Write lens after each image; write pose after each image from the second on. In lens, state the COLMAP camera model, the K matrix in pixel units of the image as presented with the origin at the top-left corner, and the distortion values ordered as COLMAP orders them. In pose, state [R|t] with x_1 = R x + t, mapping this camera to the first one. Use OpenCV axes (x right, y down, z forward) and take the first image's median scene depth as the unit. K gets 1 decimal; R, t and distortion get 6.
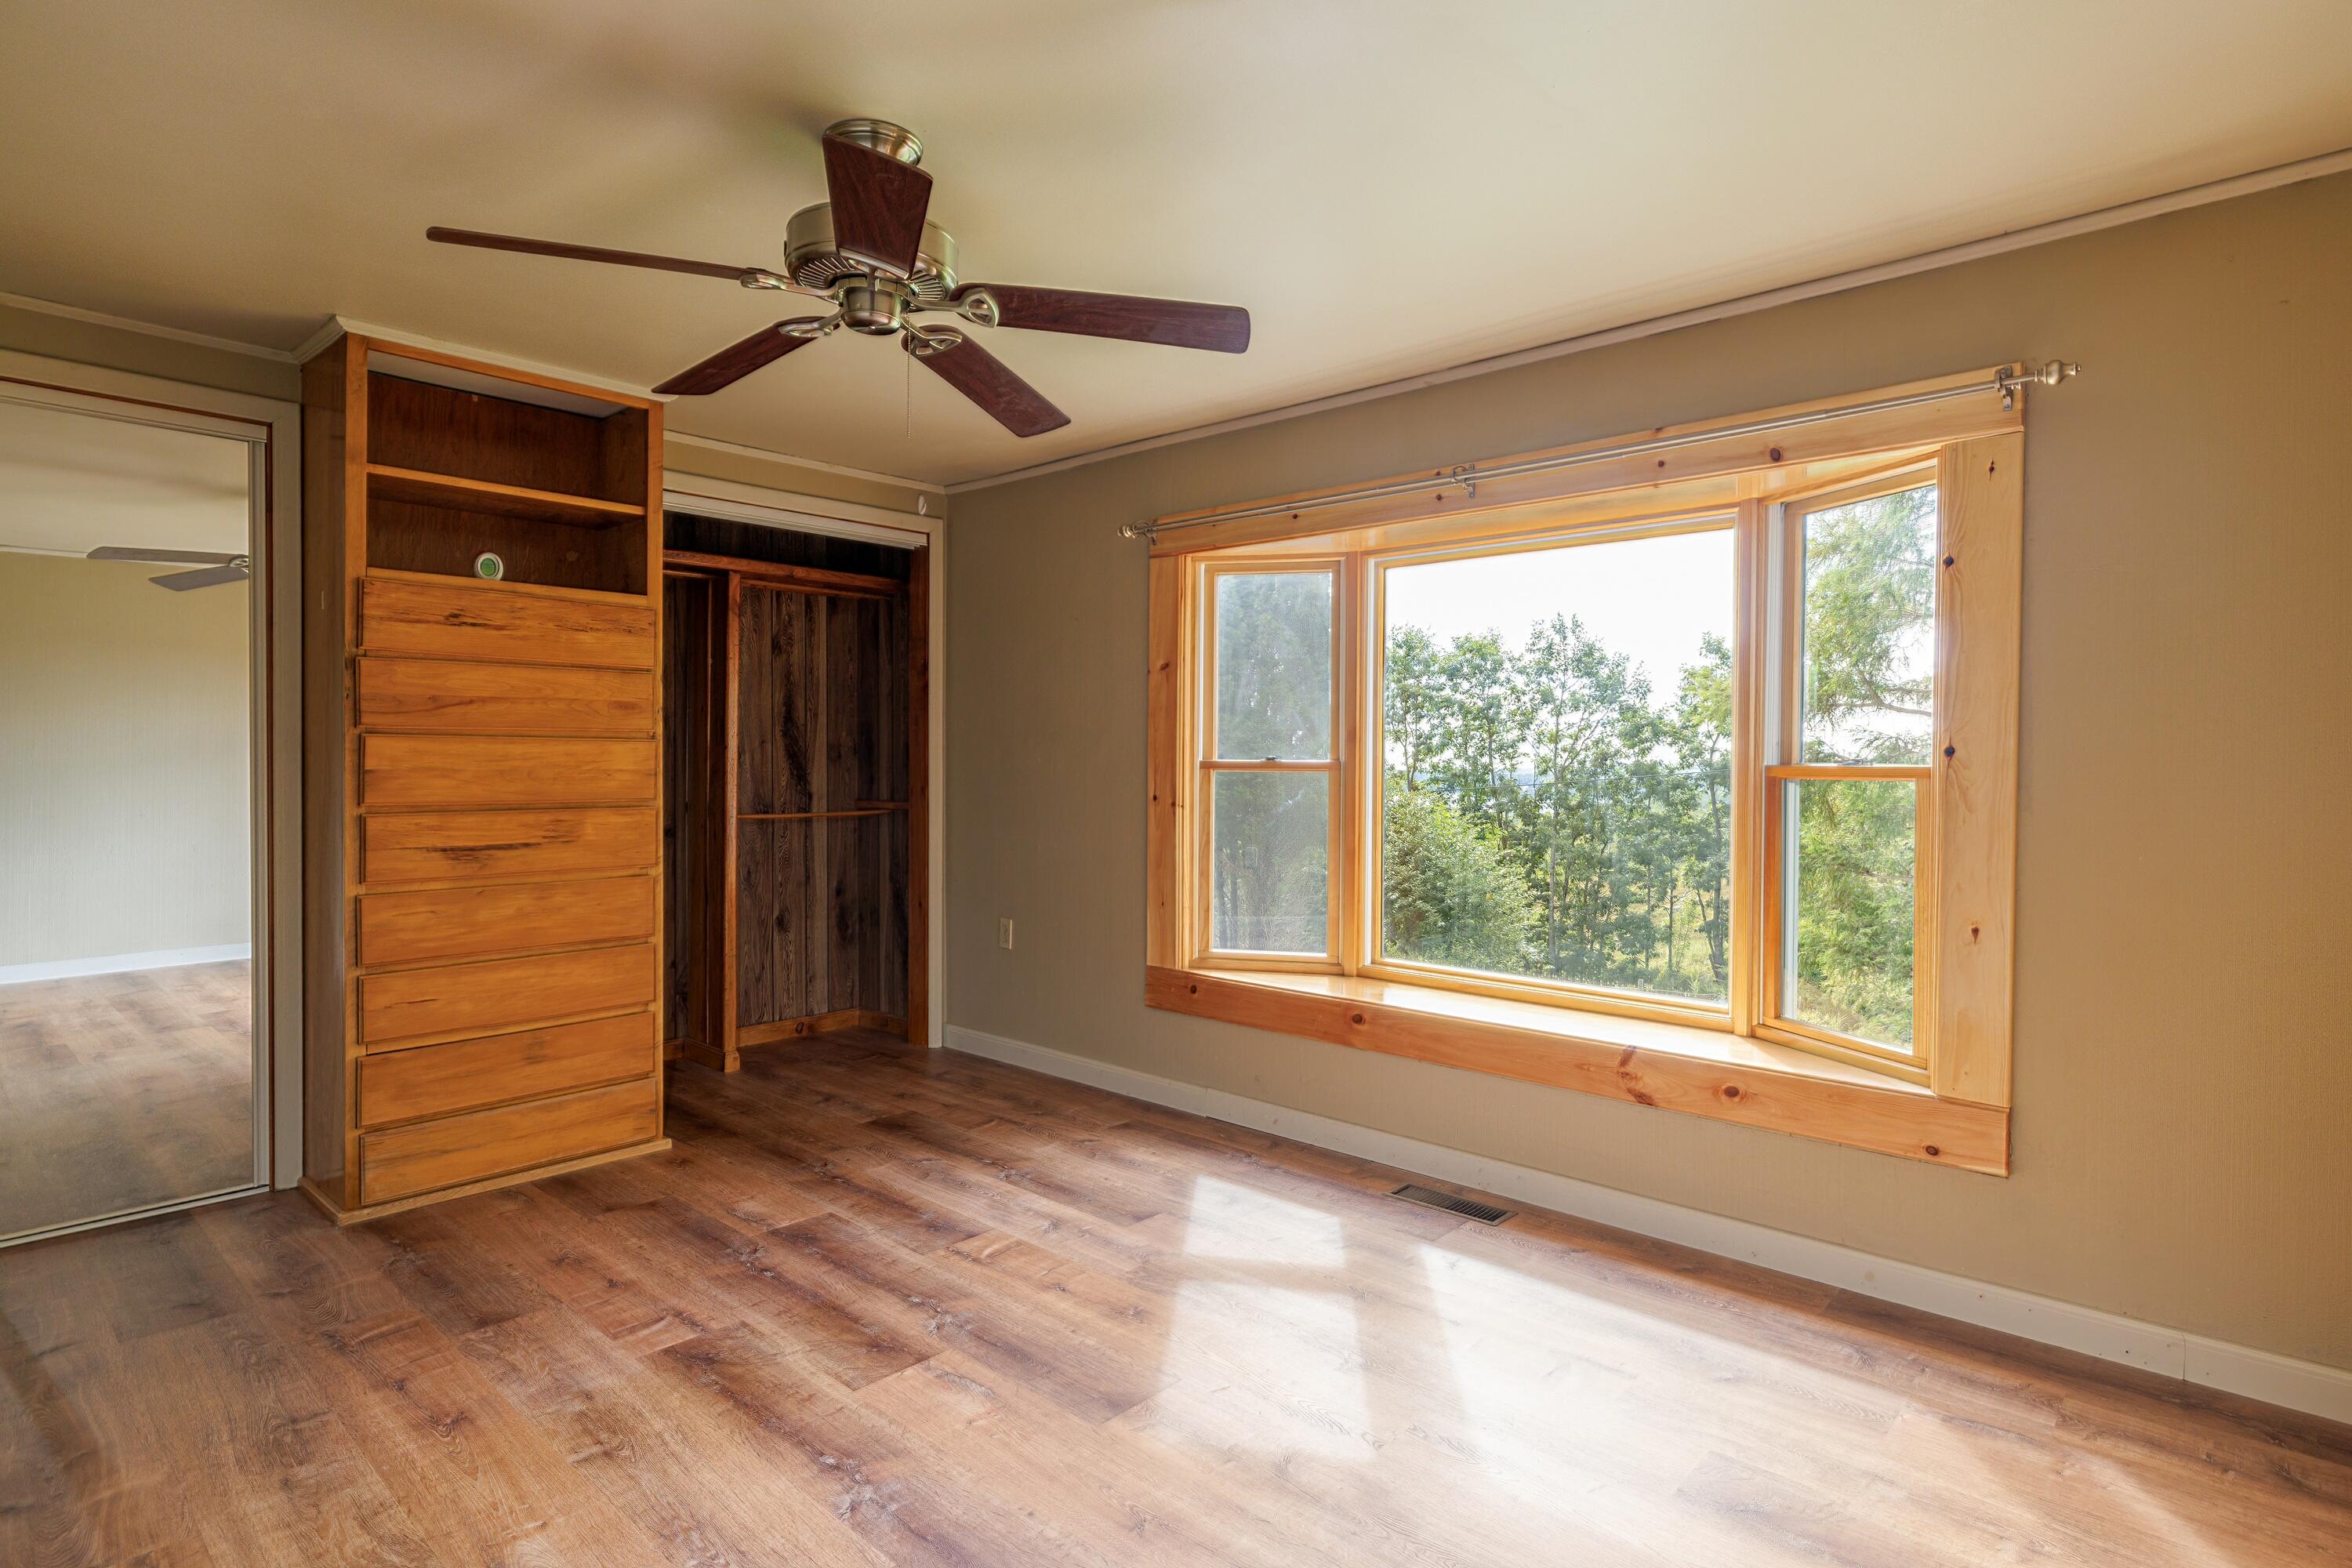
lens RADIAL K [[1216.0, 0, 1176.1], [0, 1216.0, 774.8], [0, 0, 1]] dist [-0.003618, -0.001064]
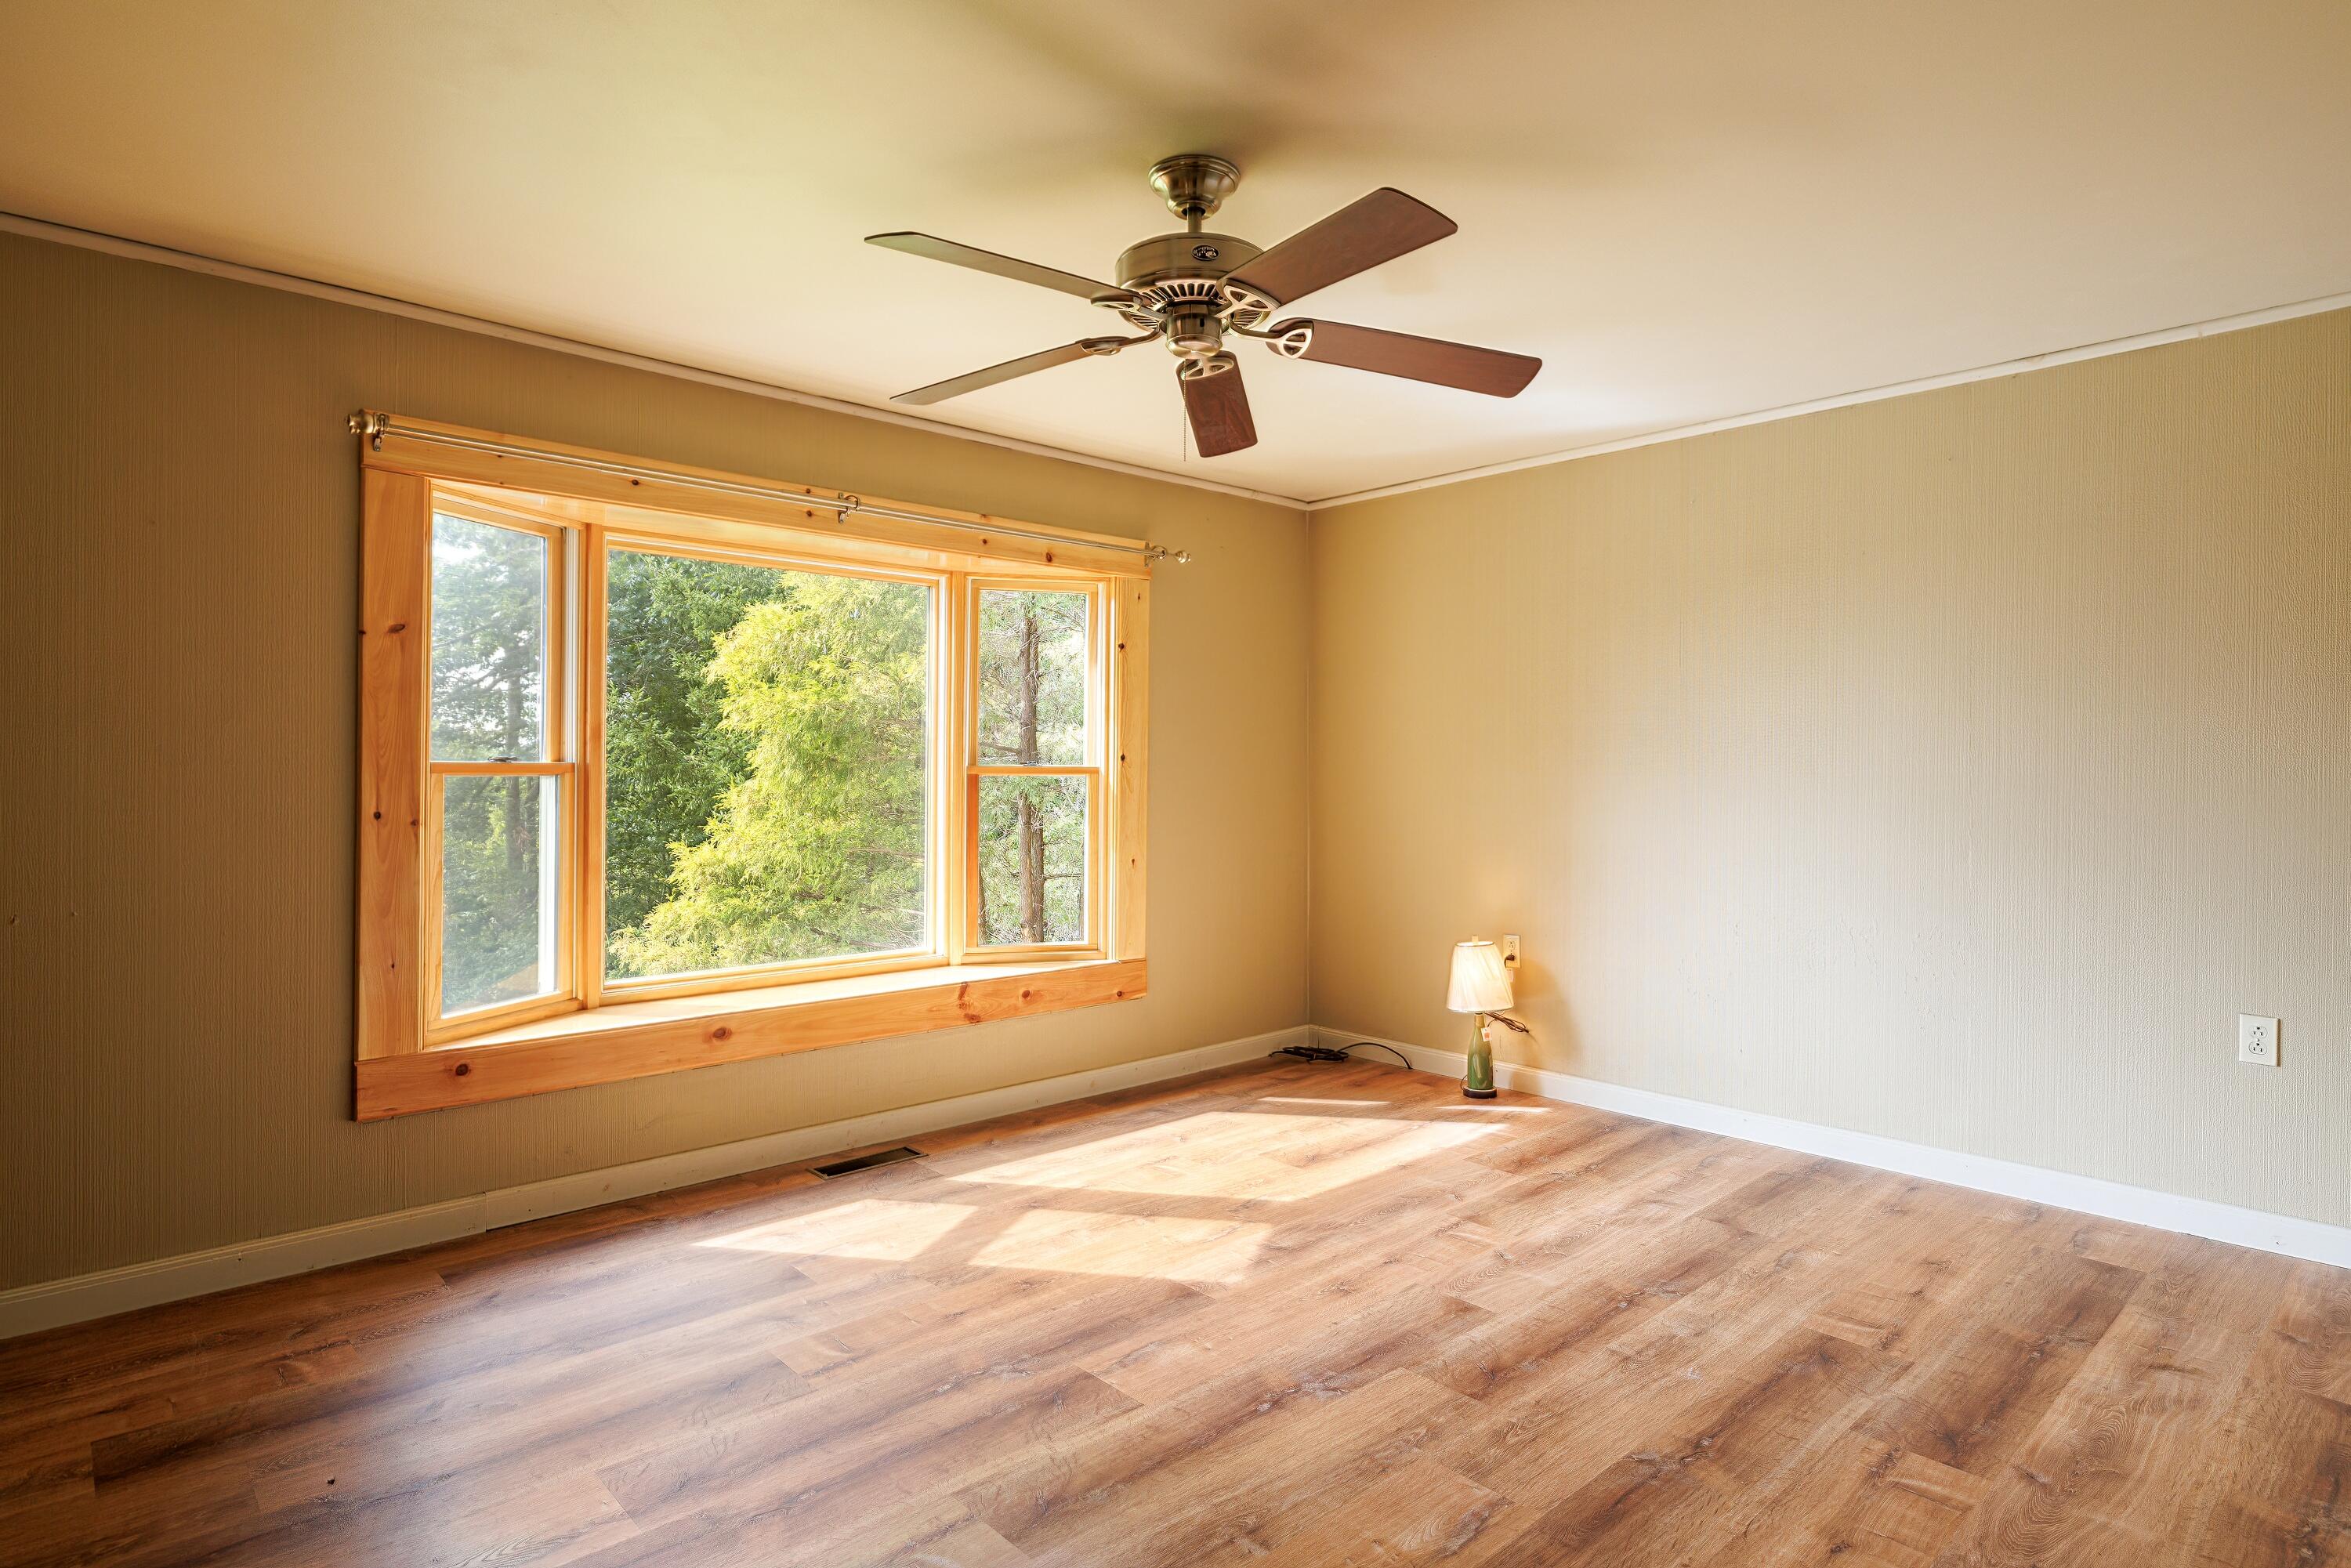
lens RADIAL K [[1283.8, 0, 1175.5], [0, 1283.8, 779.0], [0, 0, 1]] dist [0.002770, -0.001011]
pose [[0.067993, -0.016246, 0.997554, -1.003568], [0.004567, 0.999862, 0.015973, -0.016039], [-0.997675, 0.003469, 0.068057, 0.695122]]
